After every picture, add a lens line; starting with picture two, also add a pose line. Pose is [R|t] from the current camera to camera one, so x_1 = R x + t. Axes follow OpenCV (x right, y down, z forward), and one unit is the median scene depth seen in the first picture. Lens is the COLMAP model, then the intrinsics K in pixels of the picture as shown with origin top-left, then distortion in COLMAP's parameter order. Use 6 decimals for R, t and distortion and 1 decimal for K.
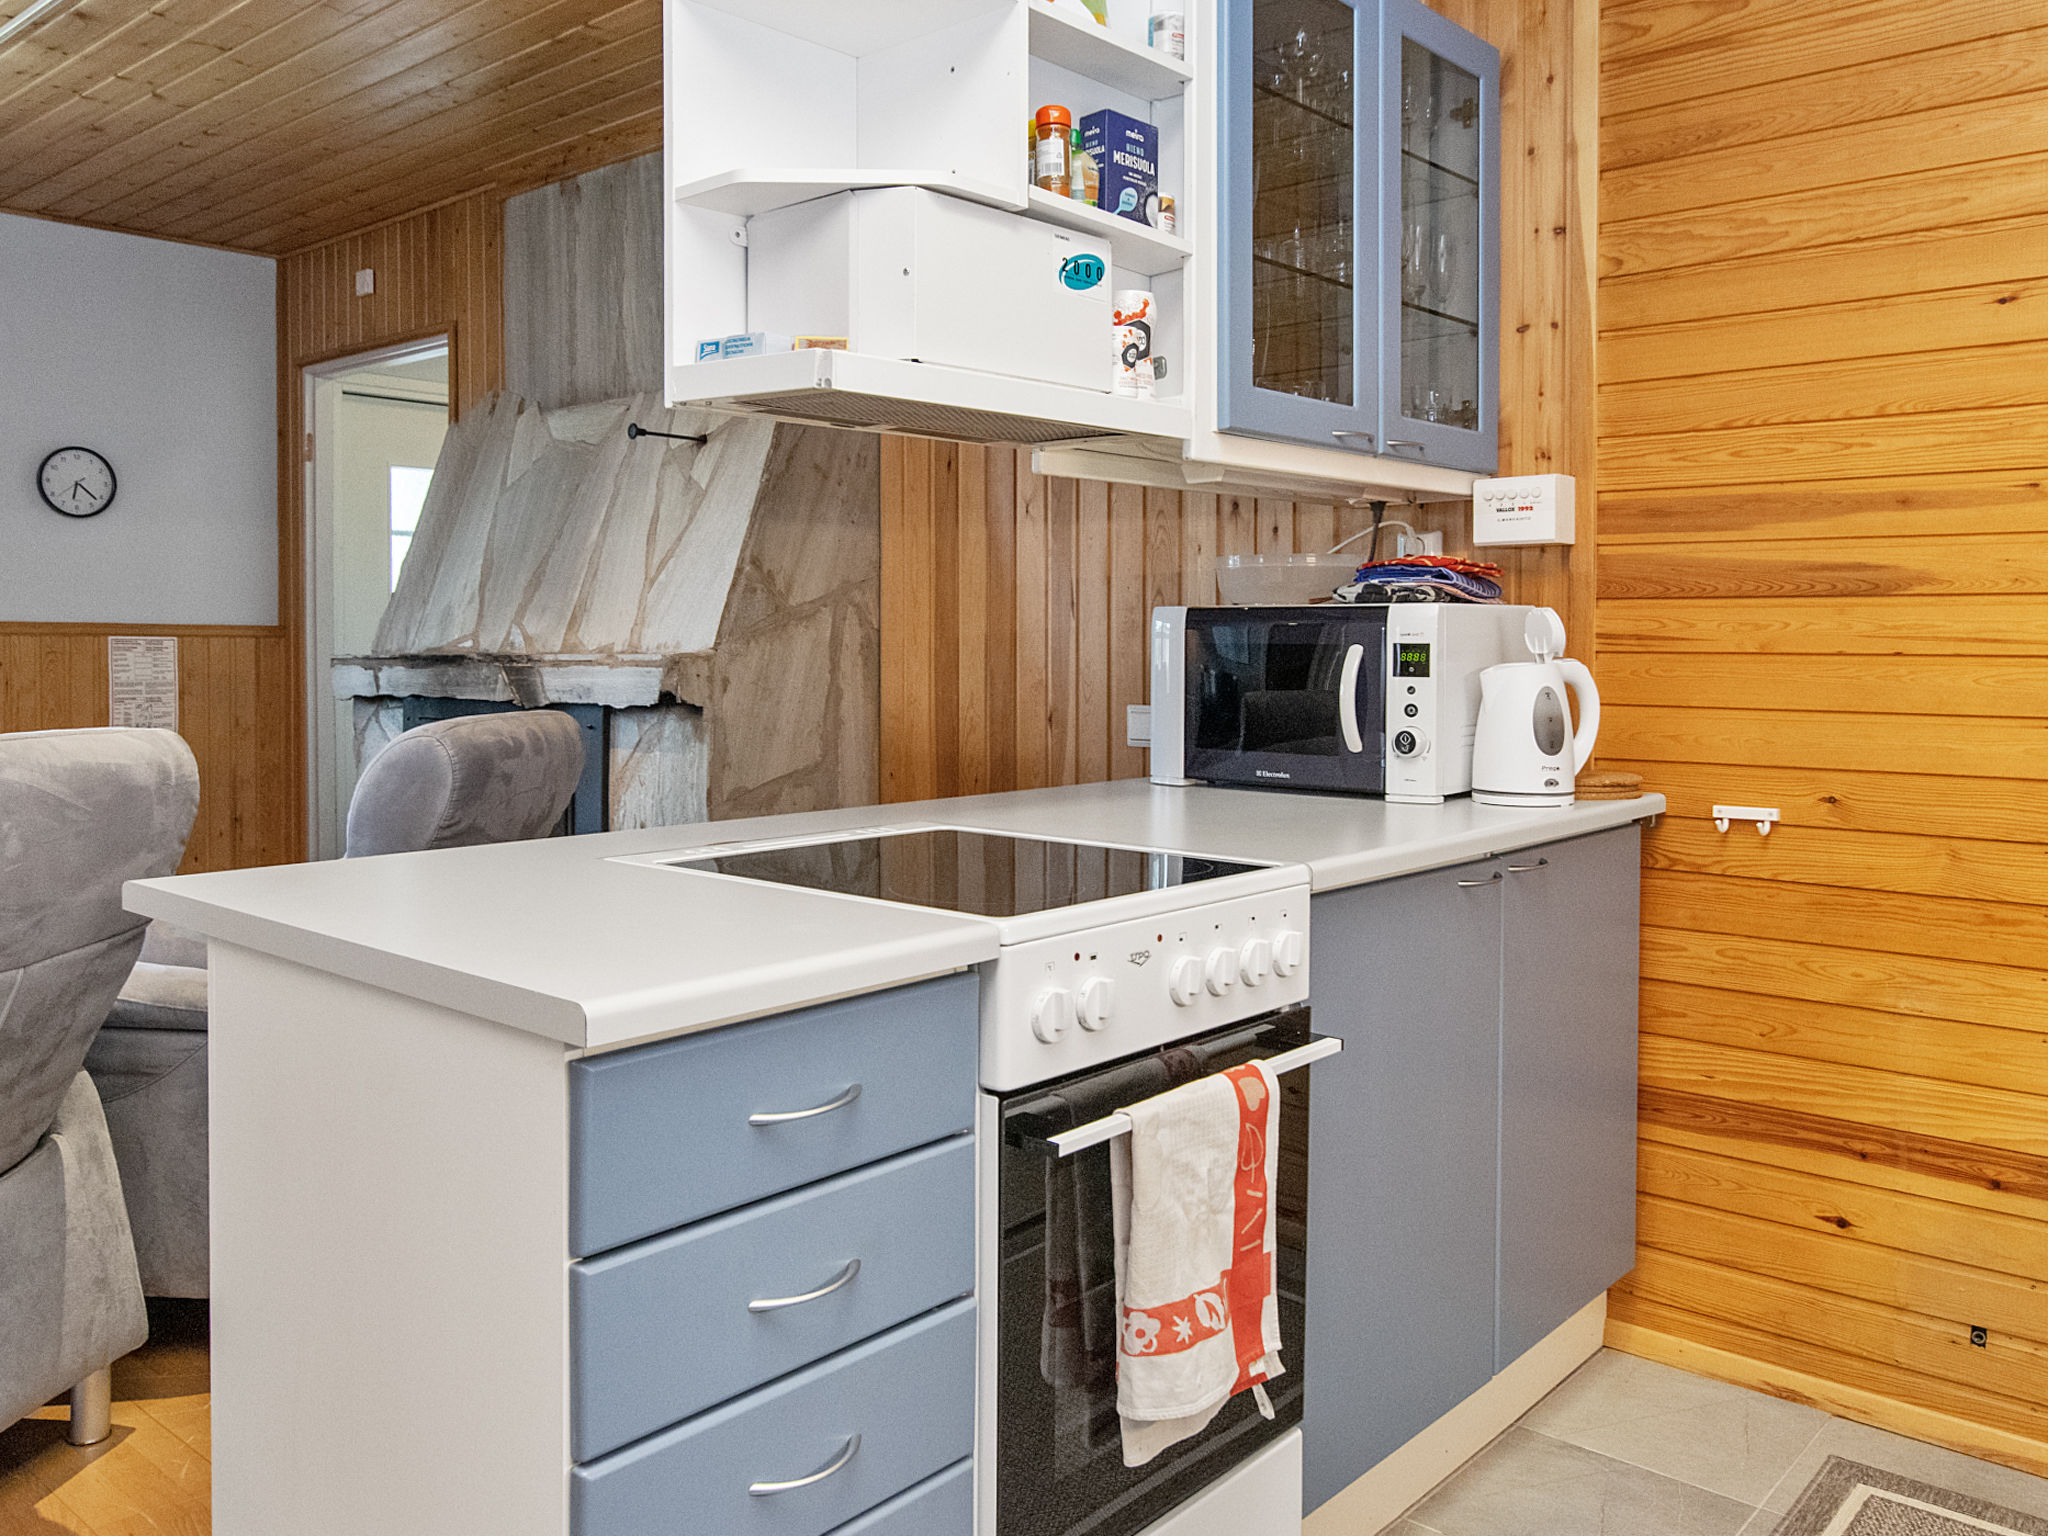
lens RADIAL K [[1633.2, 0, 1022.9], [0, 1633.2, 663.7], [0, 0, 1]] dist [0.001167, -0.001602]
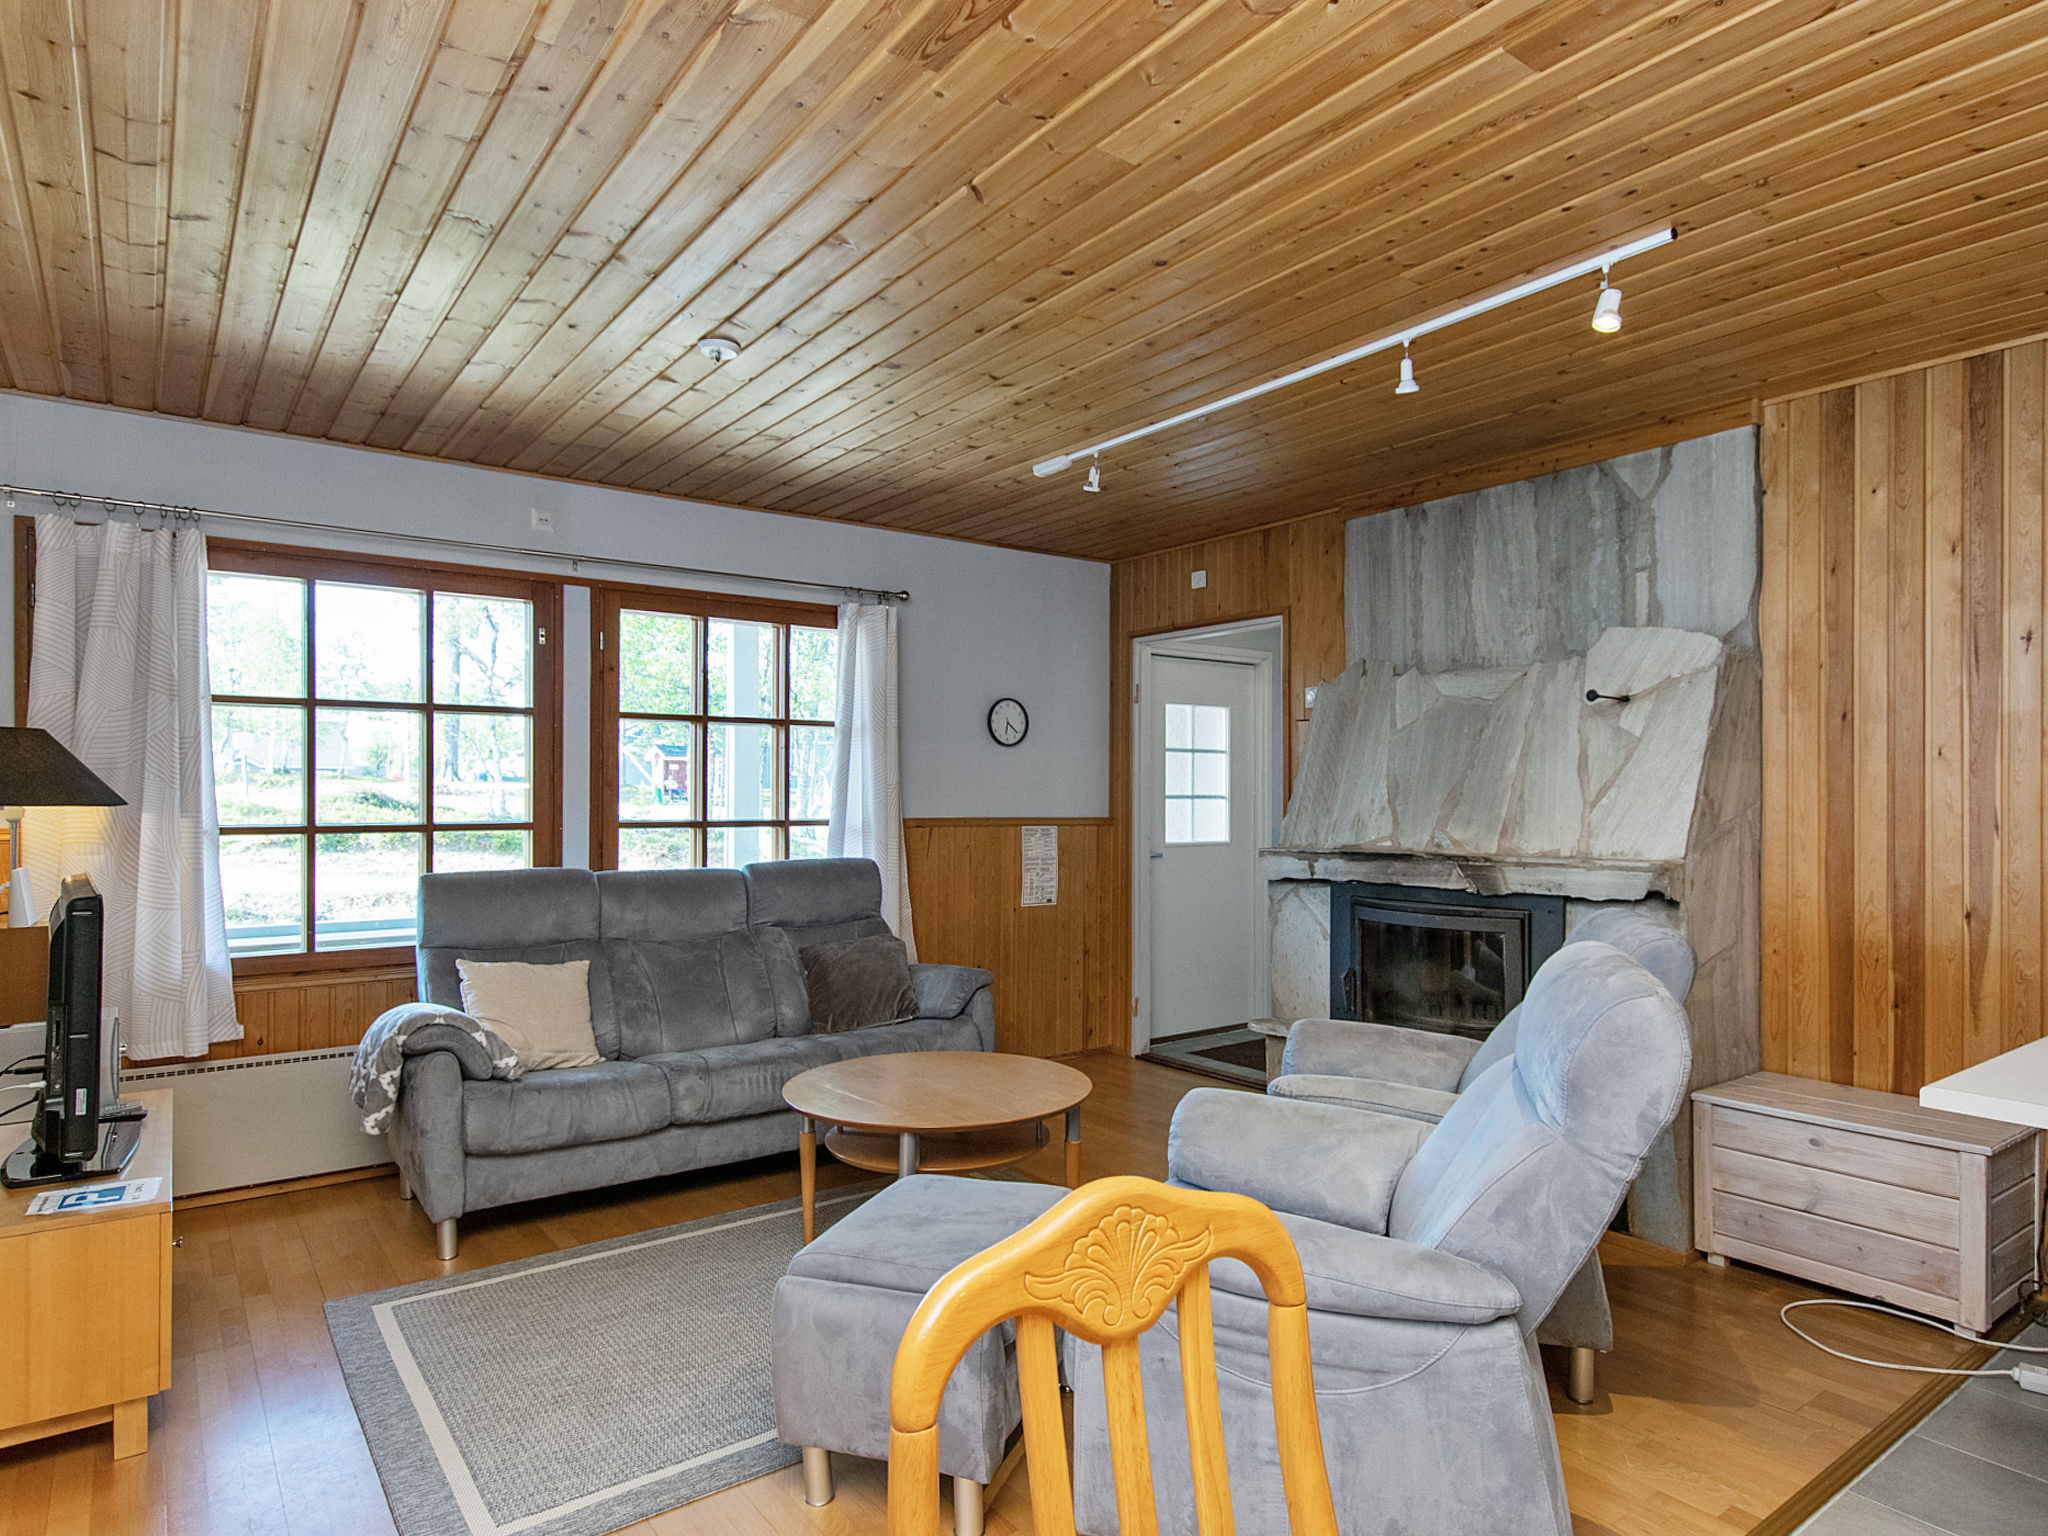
lens RADIAL K [[1186.8, 0, 1038.5], [0, 1186.8, 789.2], [0, 0, 1]] dist [-0.005217, -0.000458]
pose [[0.978968, 0.000117, -0.204012, -0.425023], [-0.004491, 0.999770, -0.020978, -0.035995], [0.203963, 0.021453, 0.978744, -0.052477]]
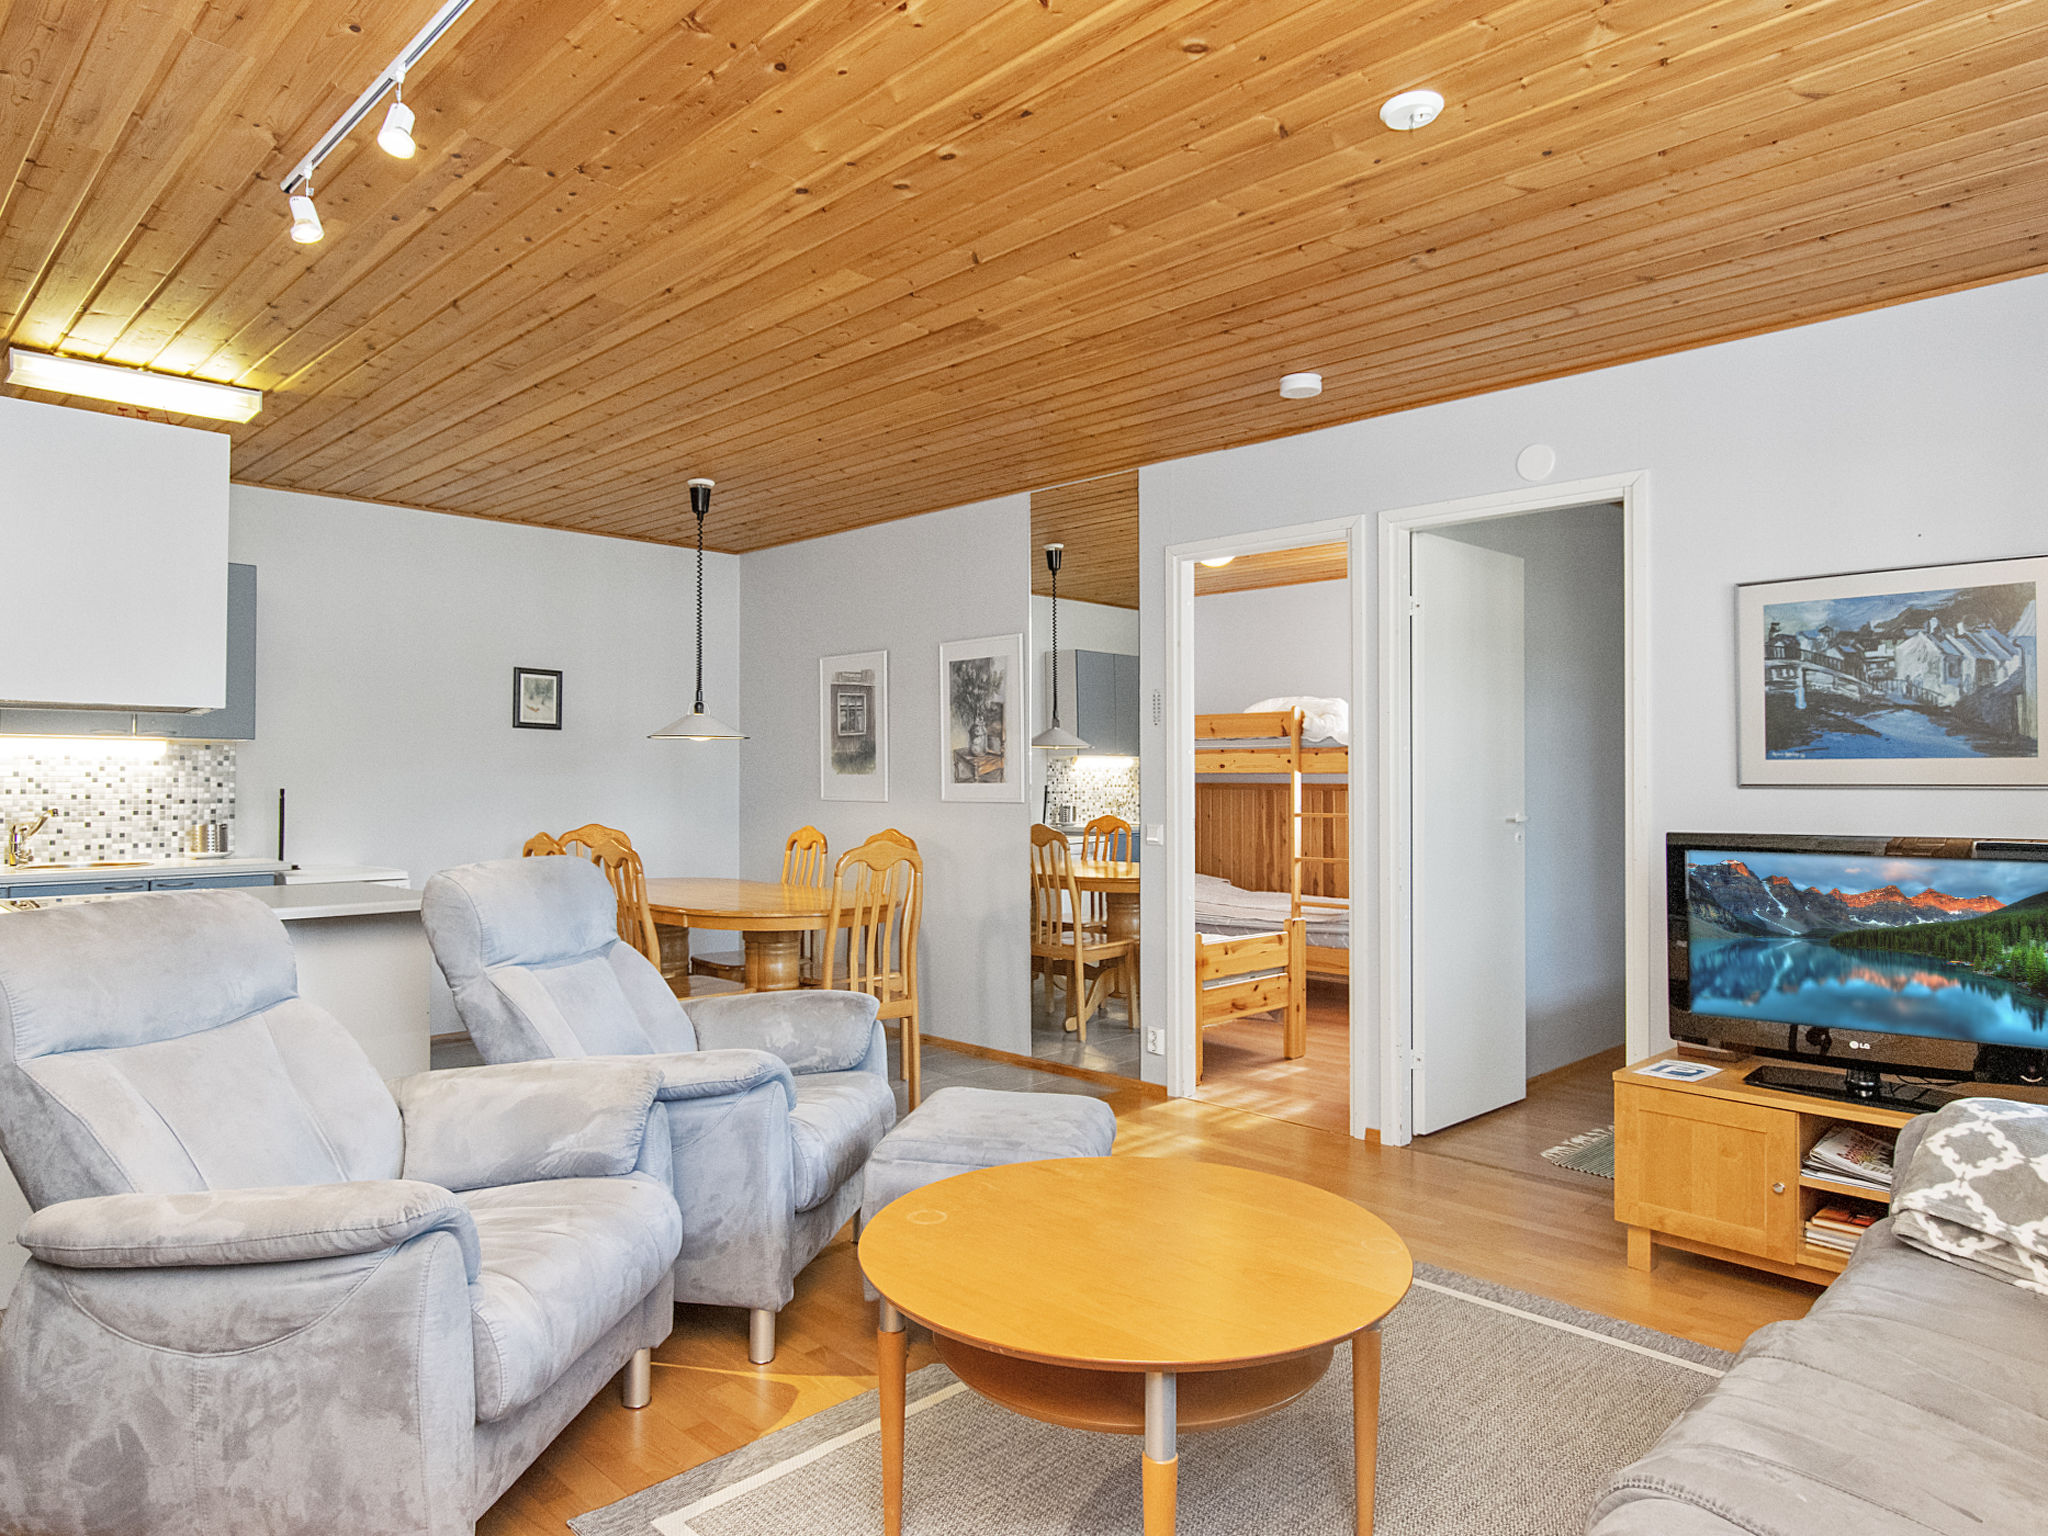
lens RADIAL K [[1248.2, 0, 1017.1], [0, 1248.2, 768.9], [0, 0, 1]] dist [-0.005774, -0.000230]
pose [[-0.997861, -0.002610, 0.065314, -0.644048], [-0.002109, 0.999968, 0.007739, -0.040588], [-0.065332, 0.007584, -0.997835, 1.217123]]
